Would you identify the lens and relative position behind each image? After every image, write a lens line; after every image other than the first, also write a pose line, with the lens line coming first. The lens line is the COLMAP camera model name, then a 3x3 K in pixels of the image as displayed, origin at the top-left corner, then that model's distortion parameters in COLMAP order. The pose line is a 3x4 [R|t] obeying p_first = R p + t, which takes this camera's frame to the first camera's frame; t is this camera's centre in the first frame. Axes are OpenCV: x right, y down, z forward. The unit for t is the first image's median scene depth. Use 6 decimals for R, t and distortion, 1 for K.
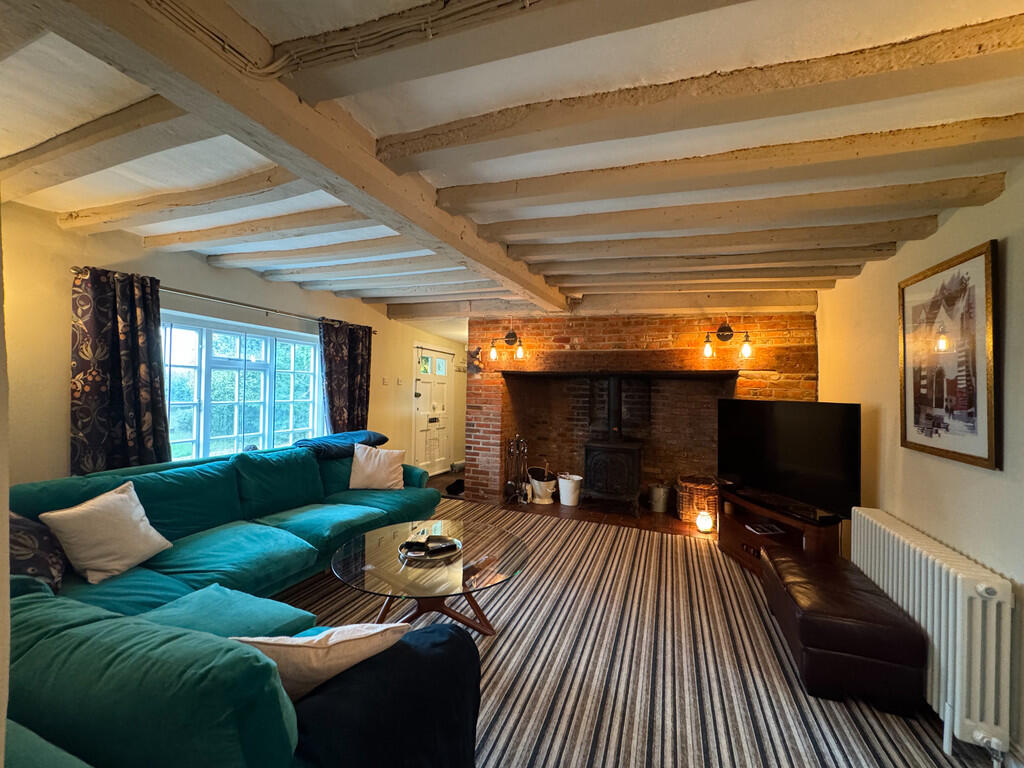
lens RADIAL K [[409.5, 0, 516.5], [0, 409.5, 385.2], [0, 0, 1]] dist [-0.000462, -0.000103]
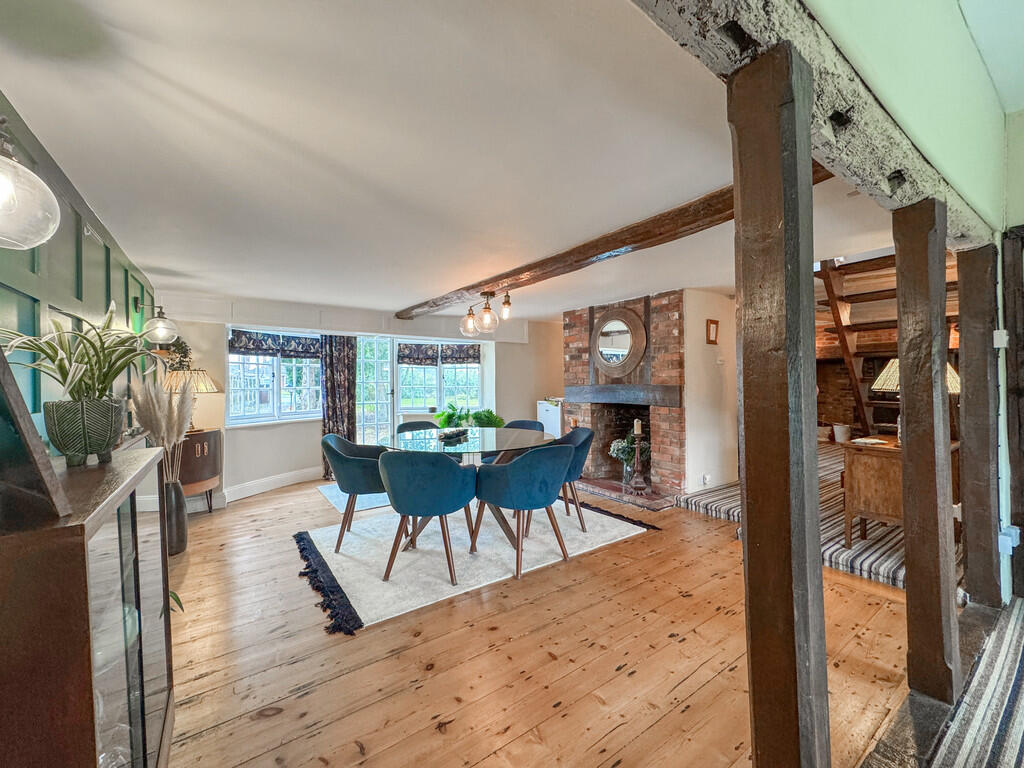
lens RADIAL K [[409.5, 0, 508.4], [0, 409.5, 381.2], [0, 0, 1]] dist [-0.000462, -0.000103]
pose [[0.816298, -0.037653, -0.576402, -0.005109], [0.043129, 0.999061, -0.004183, 0.008141], [0.576018, -0.021445, 0.817156, -1.021540]]
